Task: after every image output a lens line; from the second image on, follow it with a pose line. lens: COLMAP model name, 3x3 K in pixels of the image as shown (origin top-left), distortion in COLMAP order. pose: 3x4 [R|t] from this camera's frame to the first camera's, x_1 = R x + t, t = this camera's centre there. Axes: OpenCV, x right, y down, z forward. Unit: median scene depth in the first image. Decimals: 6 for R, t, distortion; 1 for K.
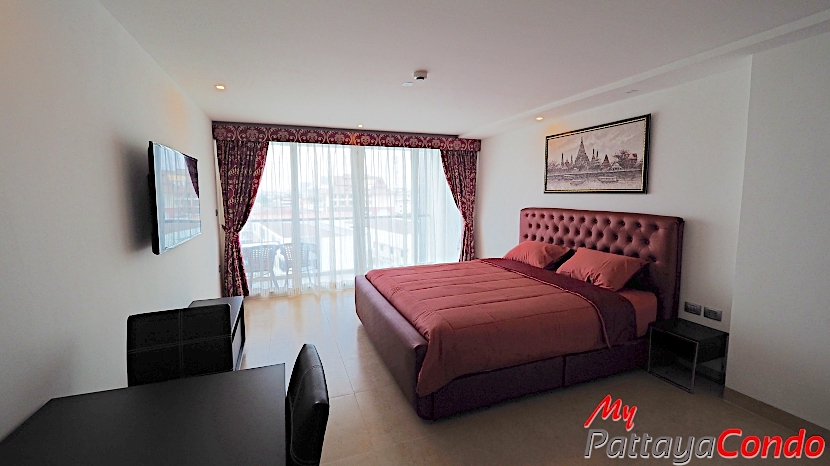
lens RADIAL K [[344.5, 0, 415.0], [0, 344.5, 233.0], [0, 0, 1]] dist [-0.002014, -0.000269]
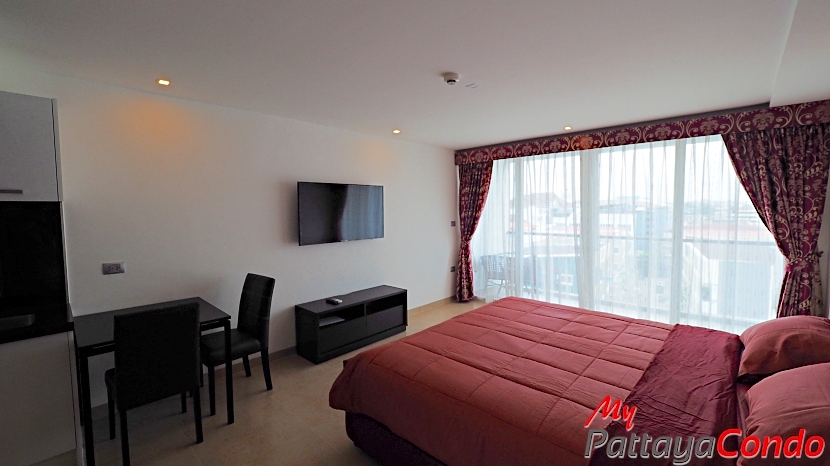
lens RADIAL K [[354.6, 0, 413.7], [0, 354.6, 227.7], [0, 0, 1]] dist [-0.002884, -0.000486]
pose [[0.424180, 0.055972, -0.903846, 0.513545], [-0.084848, 0.996154, 0.021868, -0.060273], [0.901594, 0.067414, 0.427298, 0.324529]]
